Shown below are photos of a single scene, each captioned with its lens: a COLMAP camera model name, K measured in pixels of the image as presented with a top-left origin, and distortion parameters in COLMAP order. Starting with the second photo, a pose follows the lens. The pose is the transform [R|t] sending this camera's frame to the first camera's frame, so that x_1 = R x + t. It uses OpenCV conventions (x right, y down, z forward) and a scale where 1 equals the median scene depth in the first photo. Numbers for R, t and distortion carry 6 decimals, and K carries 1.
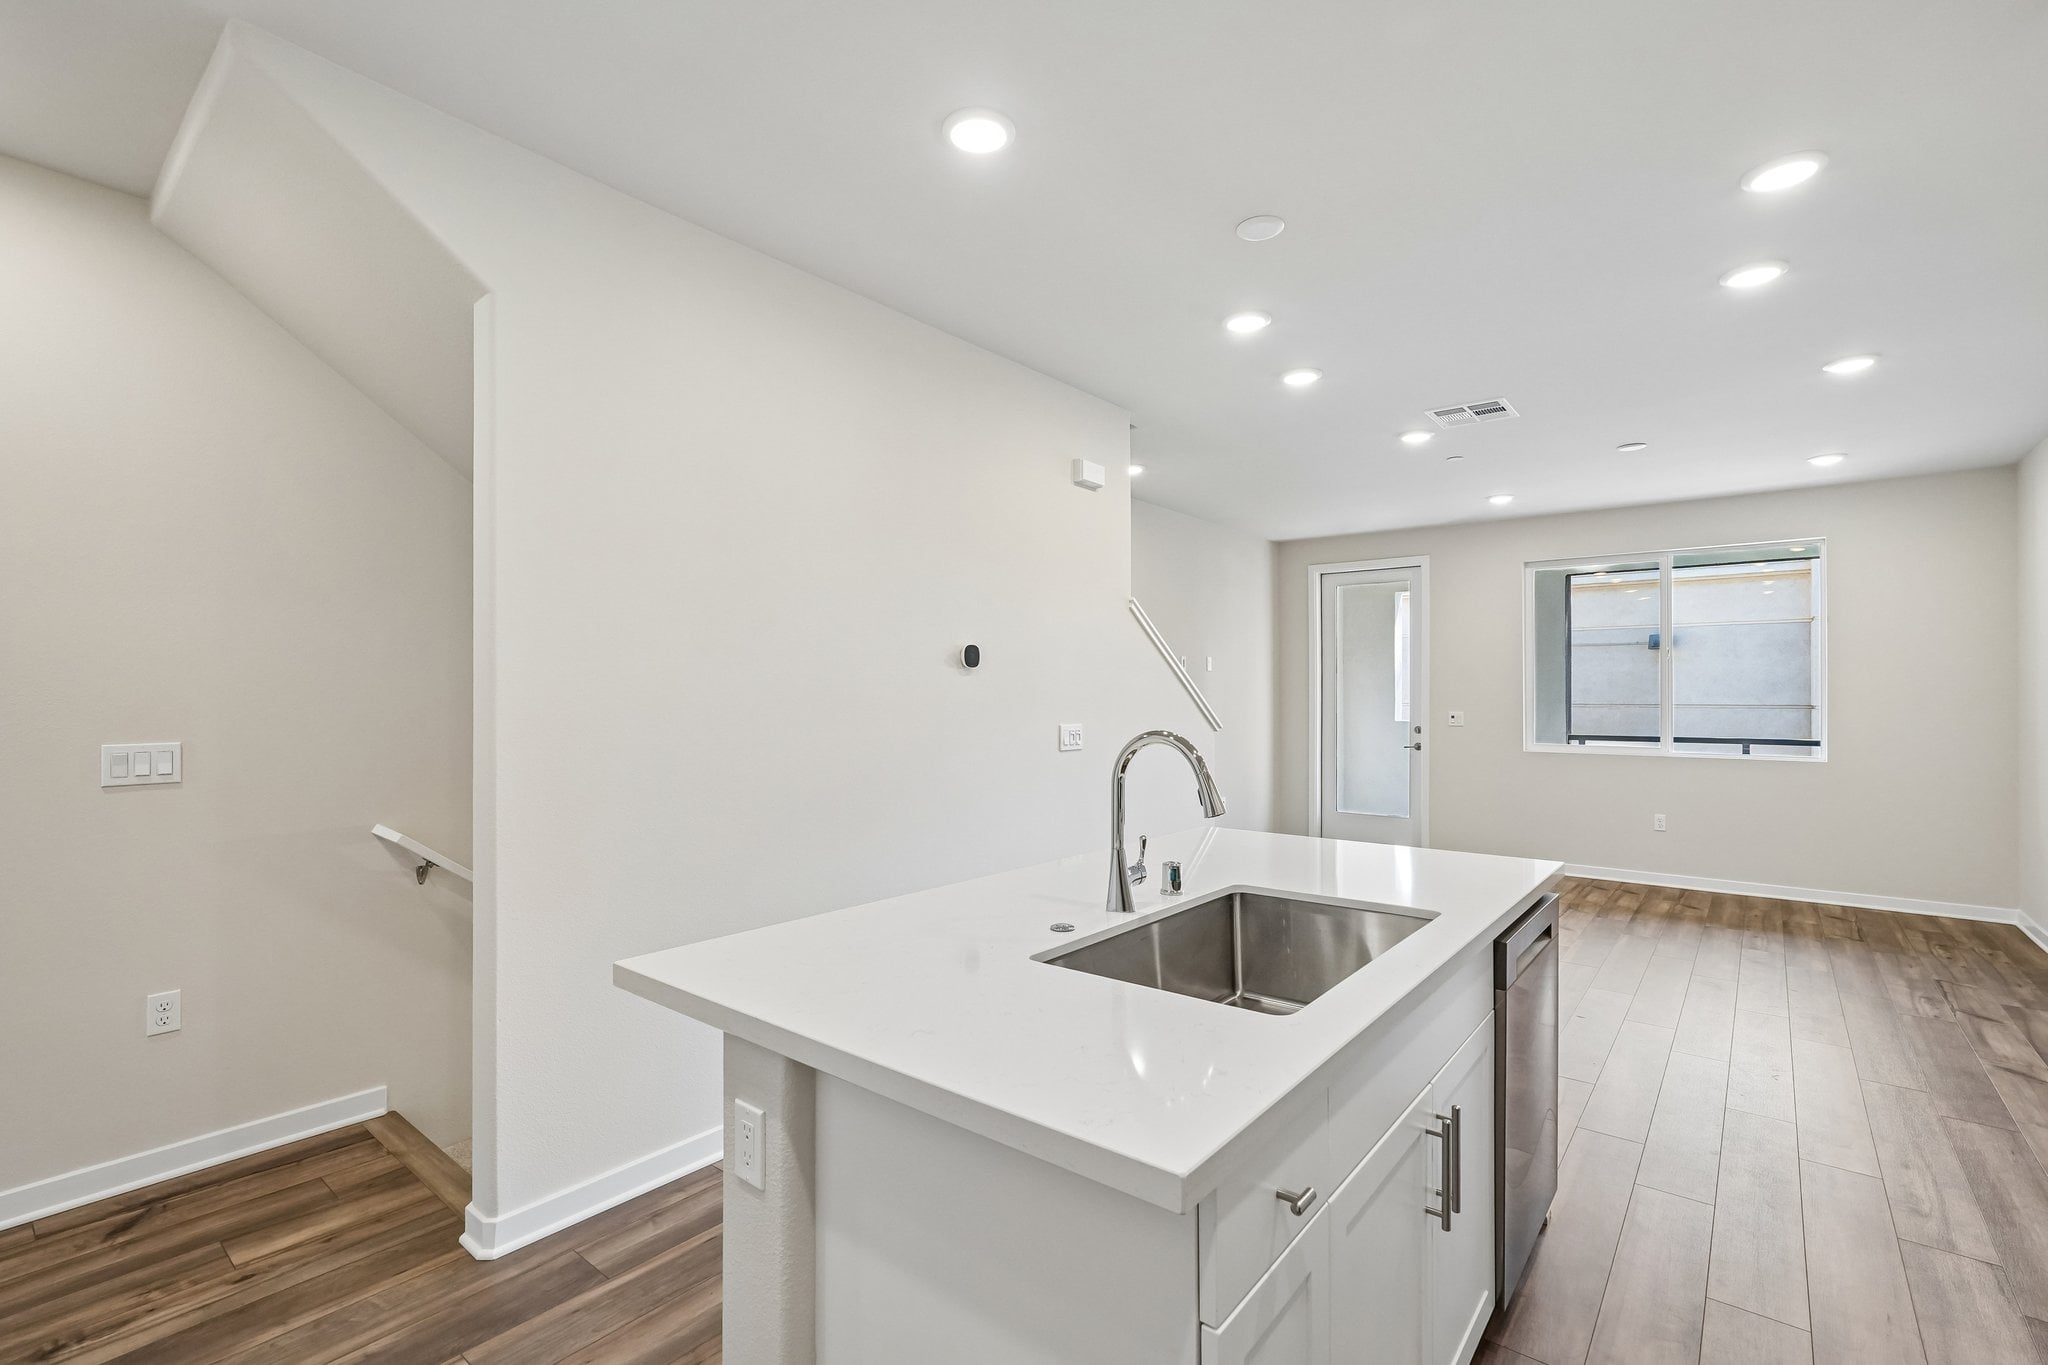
lens RADIAL K [[914.8, 0, 1024.0], [0, 914.8, 682.5], [0, 0, 1]] dist [-0.020312, 0.000412]
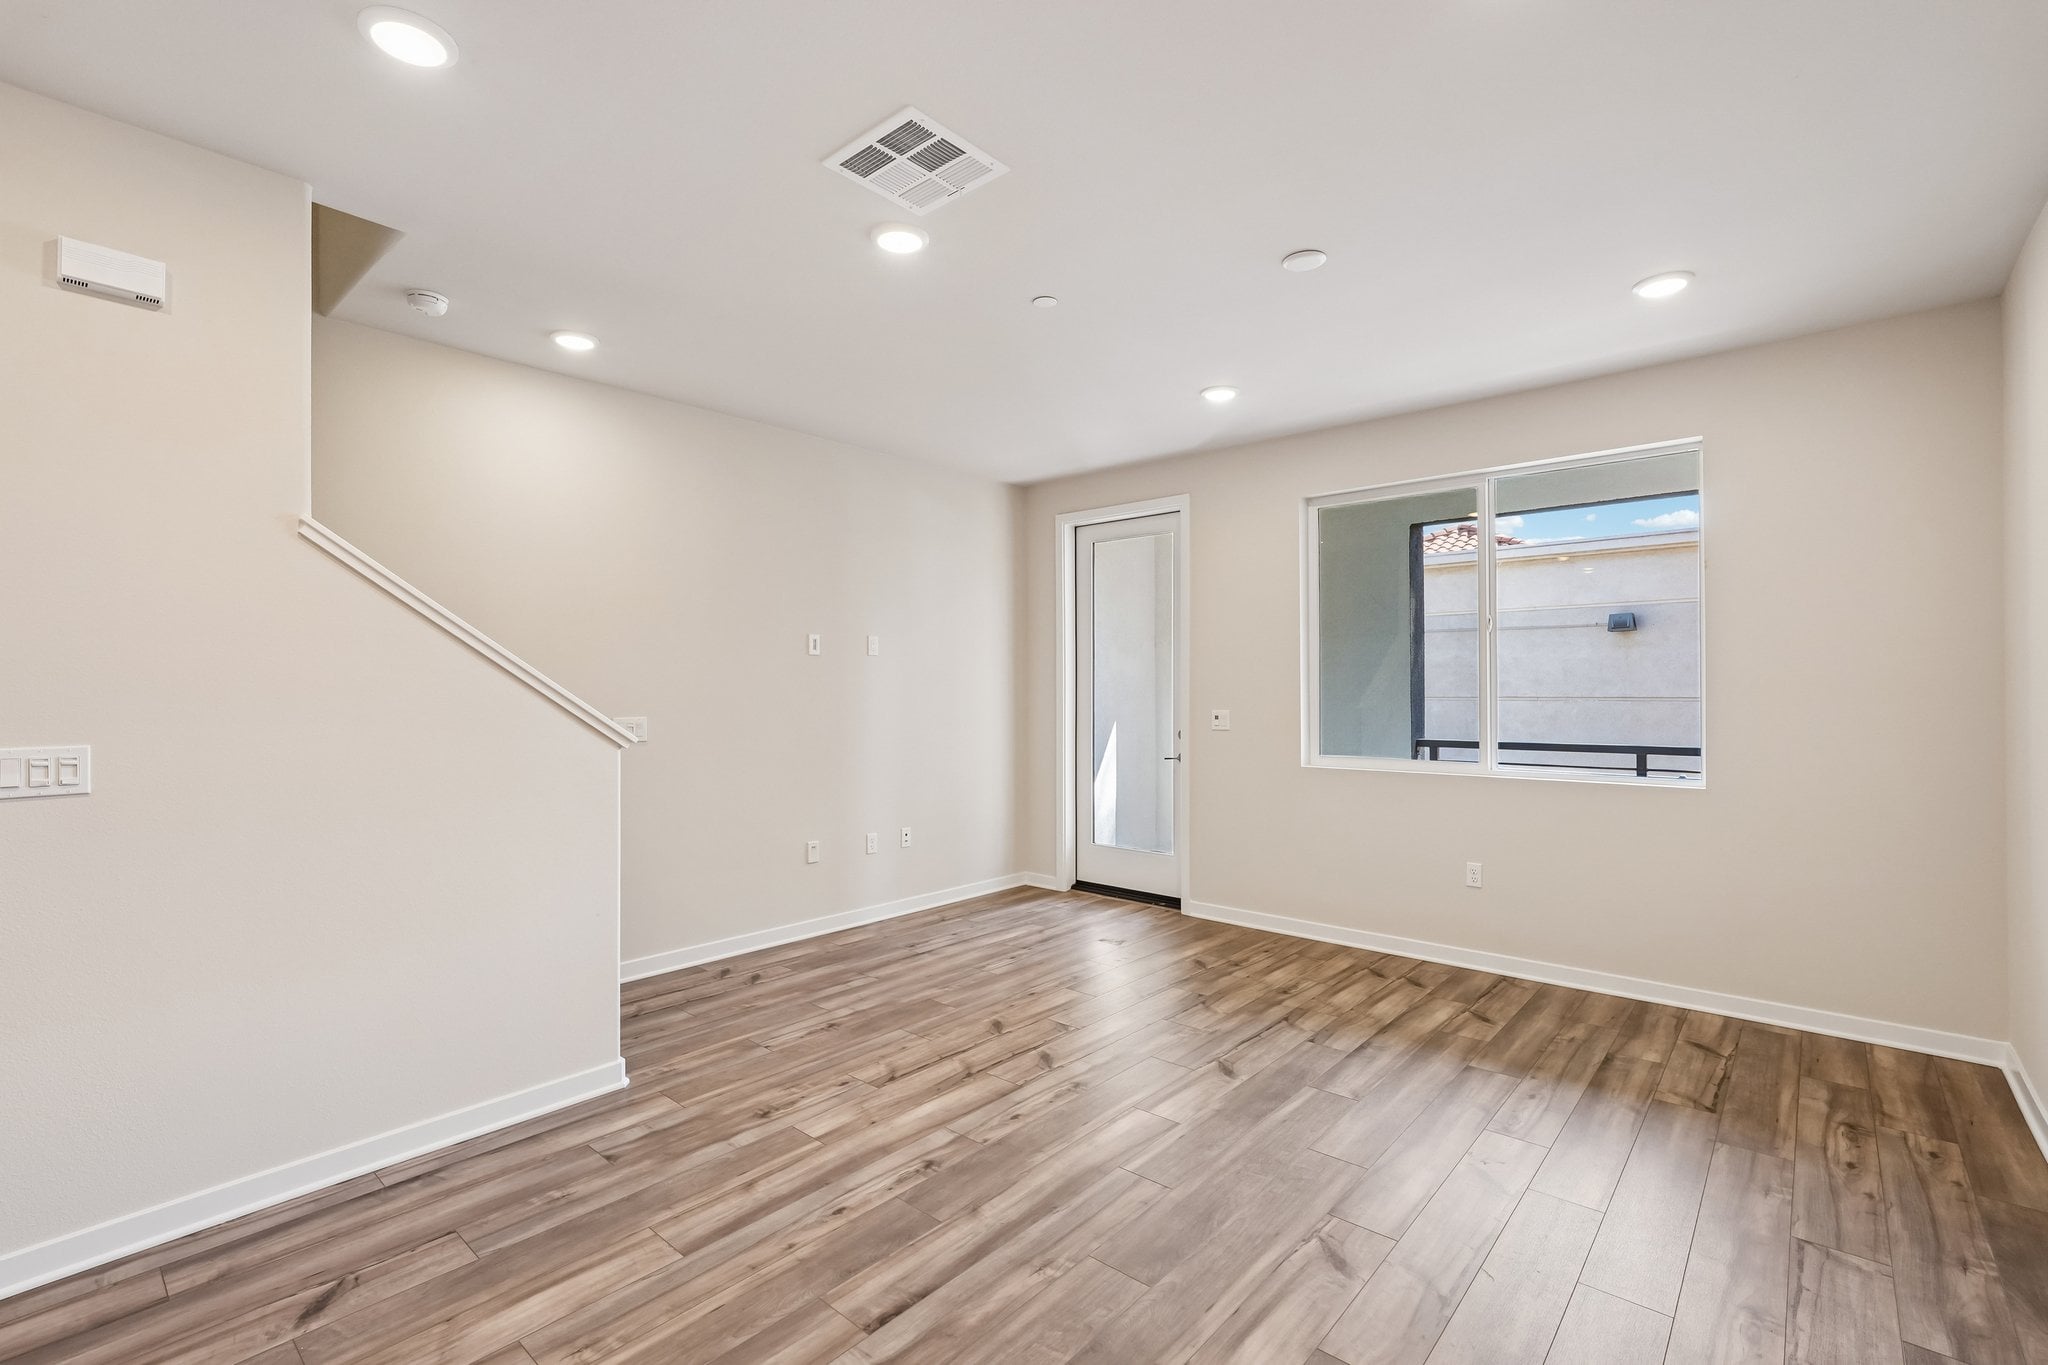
lens RADIAL K [[933.1, 0, 1024.0], [0, 933.1, 682.5], [0, 0, 1]] dist [-0.010999, -0.000025]
pose [[0.999736, -0.007934, -0.021580, 0.423400], [0.007999, 0.999964, 0.002923, 0.007818], [0.021556, -0.003095, 0.999763, 0.333017]]
